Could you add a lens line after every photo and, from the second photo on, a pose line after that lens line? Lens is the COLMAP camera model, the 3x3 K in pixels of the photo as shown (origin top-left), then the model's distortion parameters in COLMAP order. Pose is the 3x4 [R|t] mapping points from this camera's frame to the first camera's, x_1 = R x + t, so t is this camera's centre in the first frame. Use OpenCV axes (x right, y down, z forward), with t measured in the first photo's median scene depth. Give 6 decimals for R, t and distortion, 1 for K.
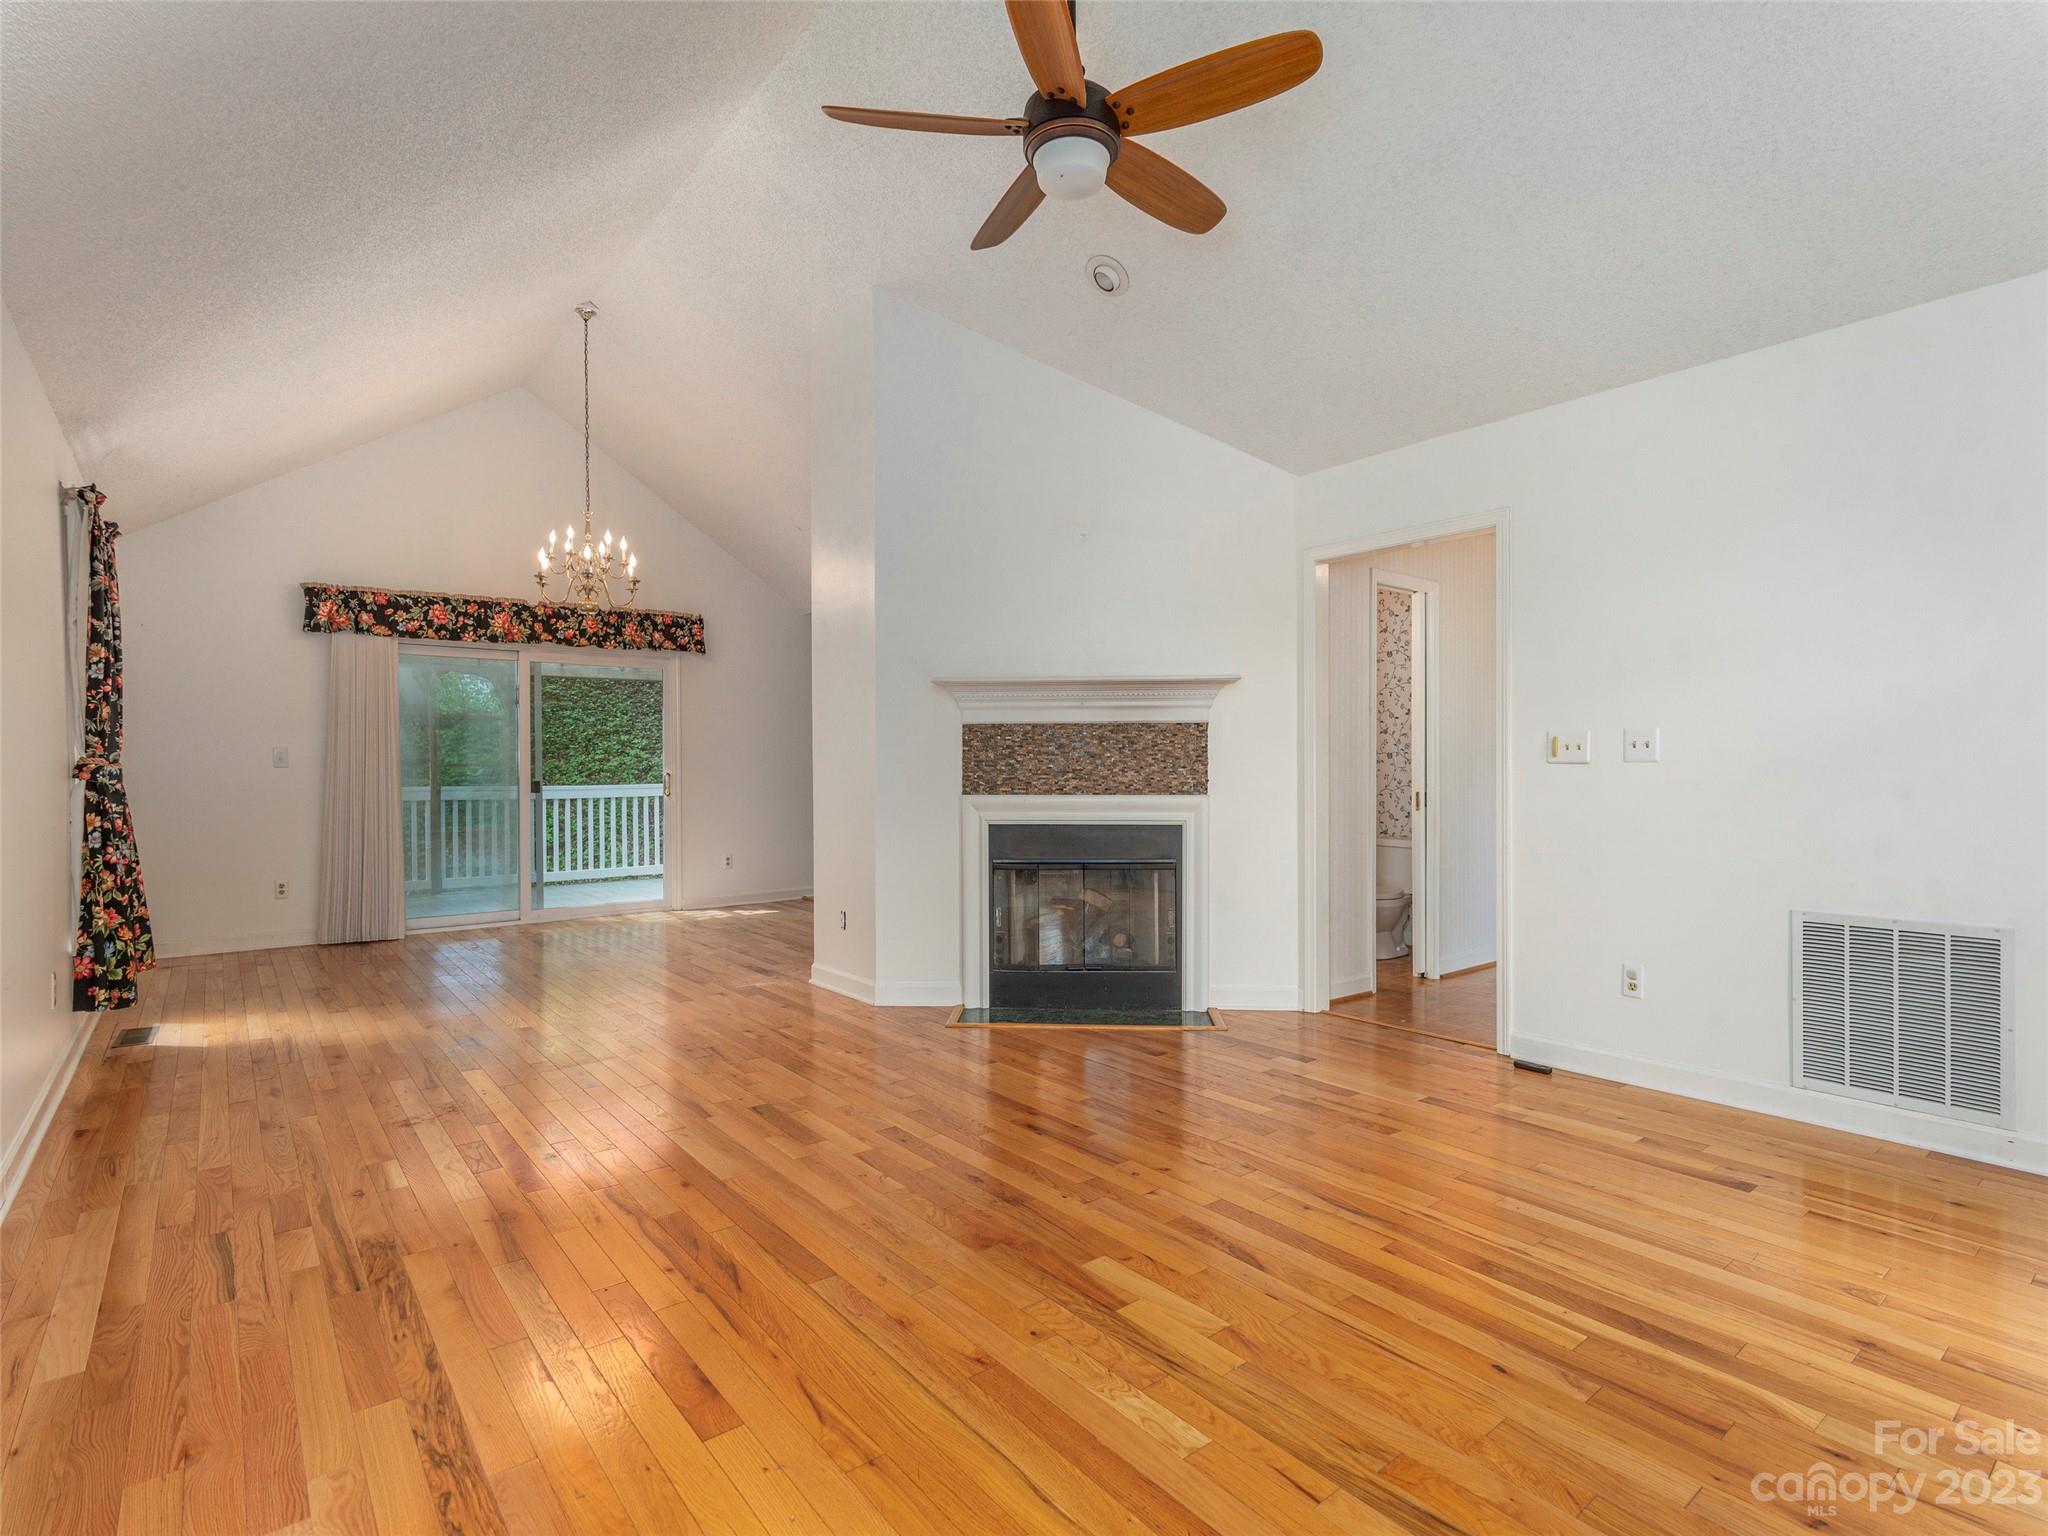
lens RADIAL K [[999.7, 0, 1023.4], [0, 999.7, 774.5], [0, 0, 1]] dist [0.006573, -0.000678]
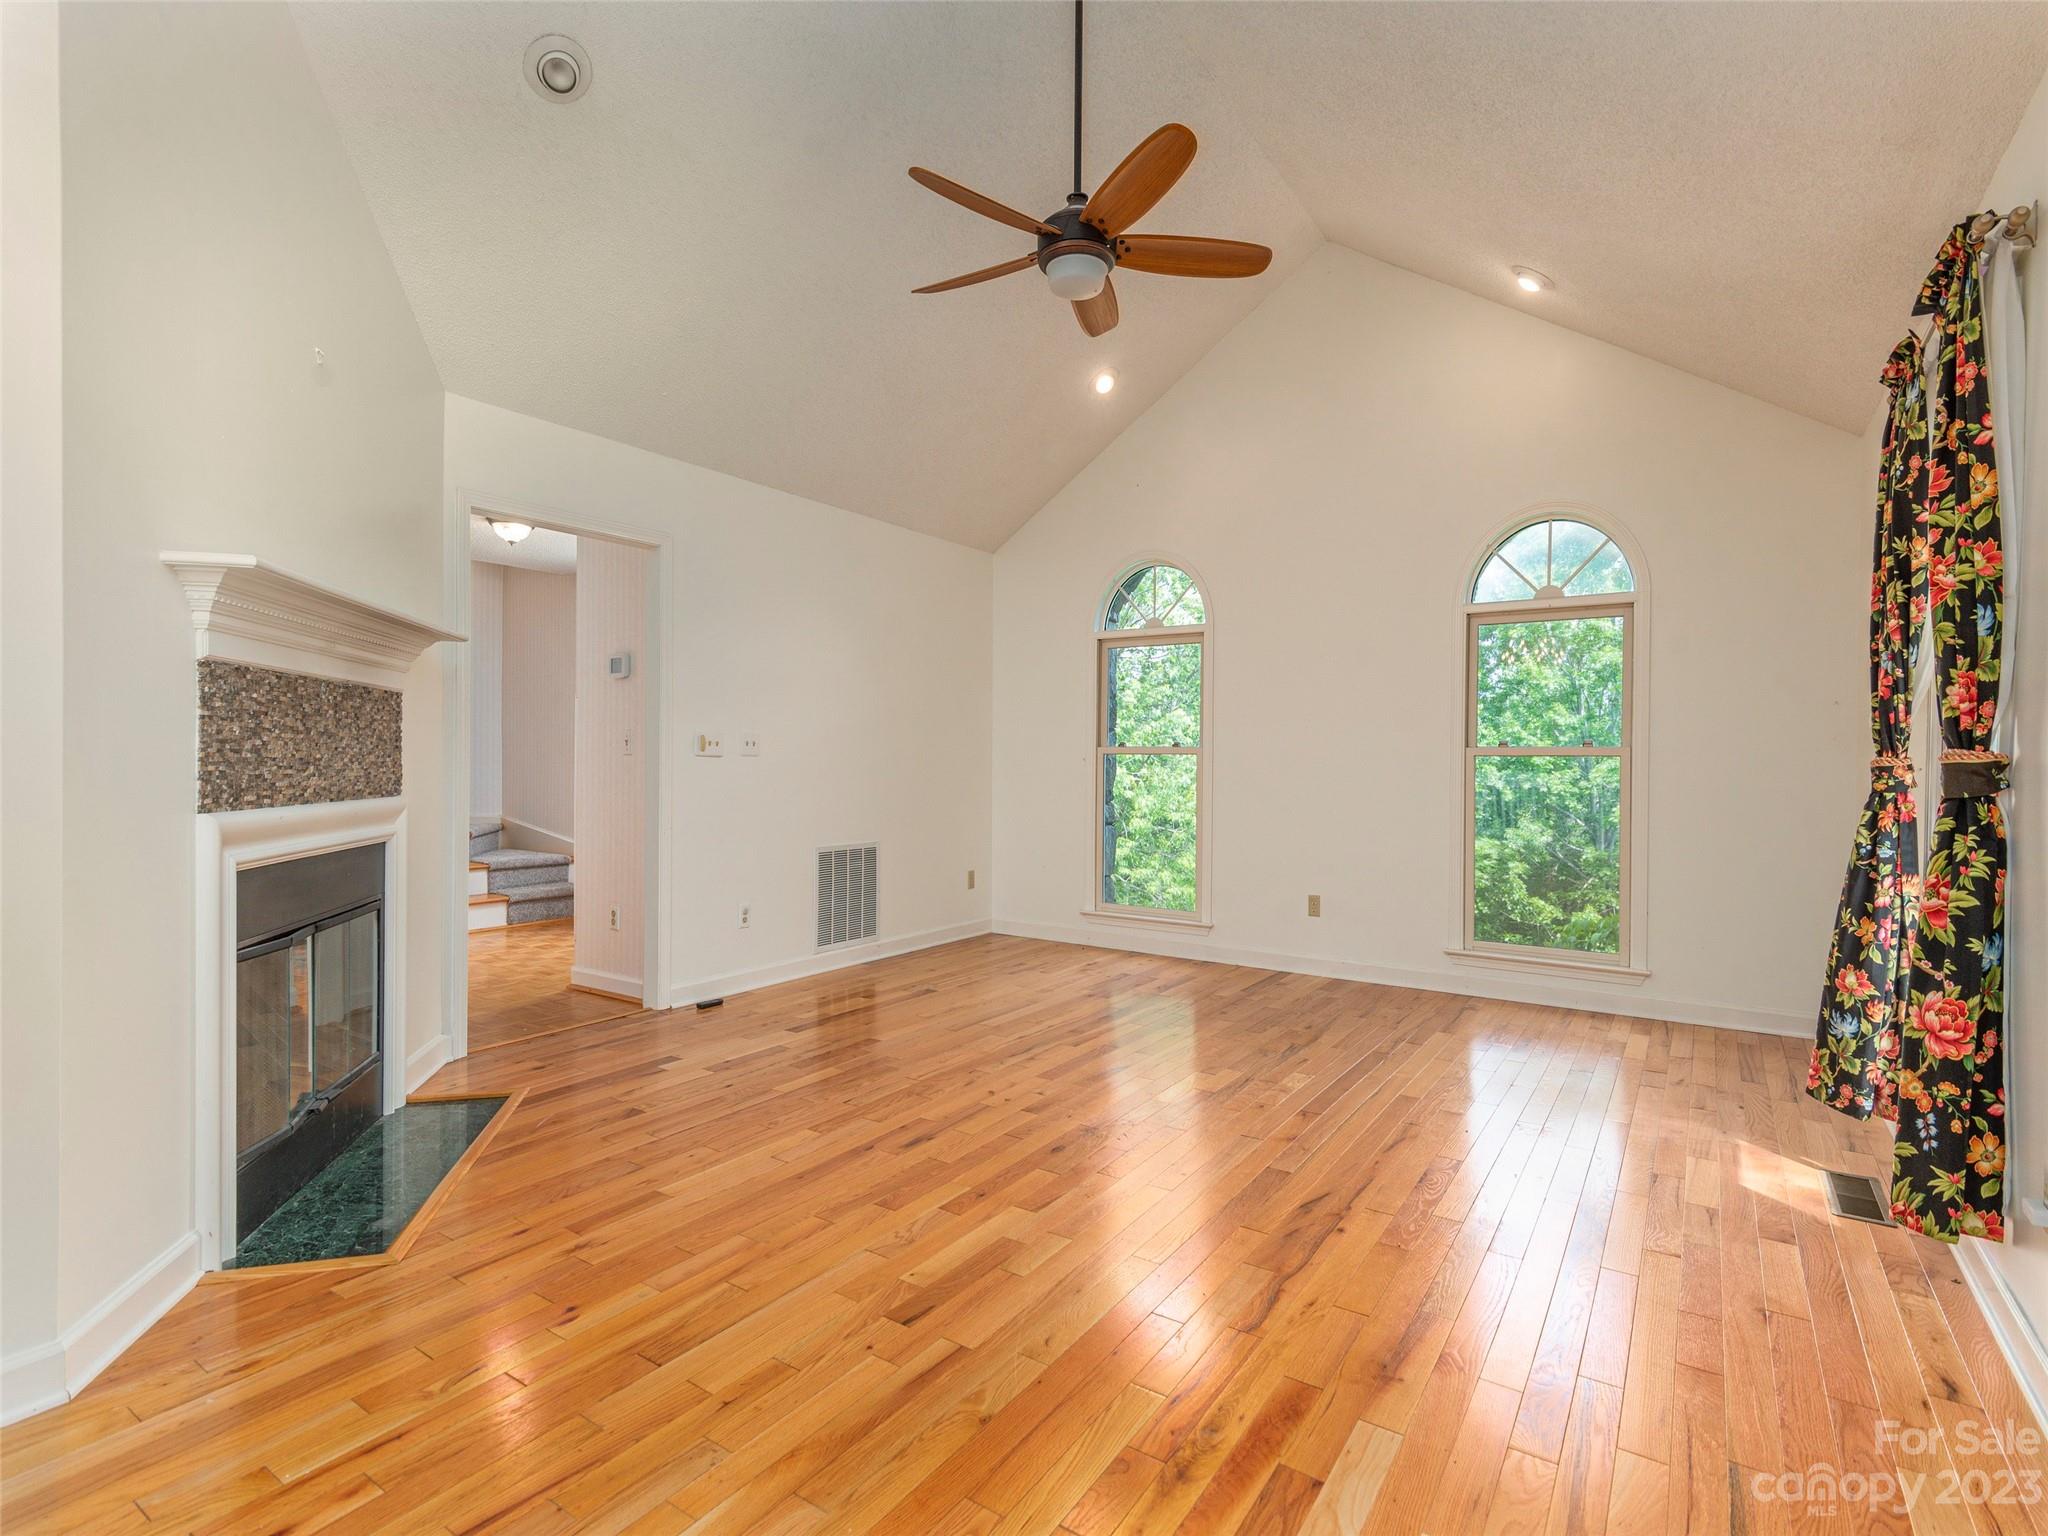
lens RADIAL K [[999.7, 0, 1024.2], [0, 999.7, 765.8], [0, 0, 1]] dist [0.006573, -0.000678]
pose [[-0.290622, -0.004657, 0.956827, -0.833803], [-0.000795, 0.999989, 0.004626, -0.005711], [-0.956838, 0.000583, -0.290622, 1.064143]]
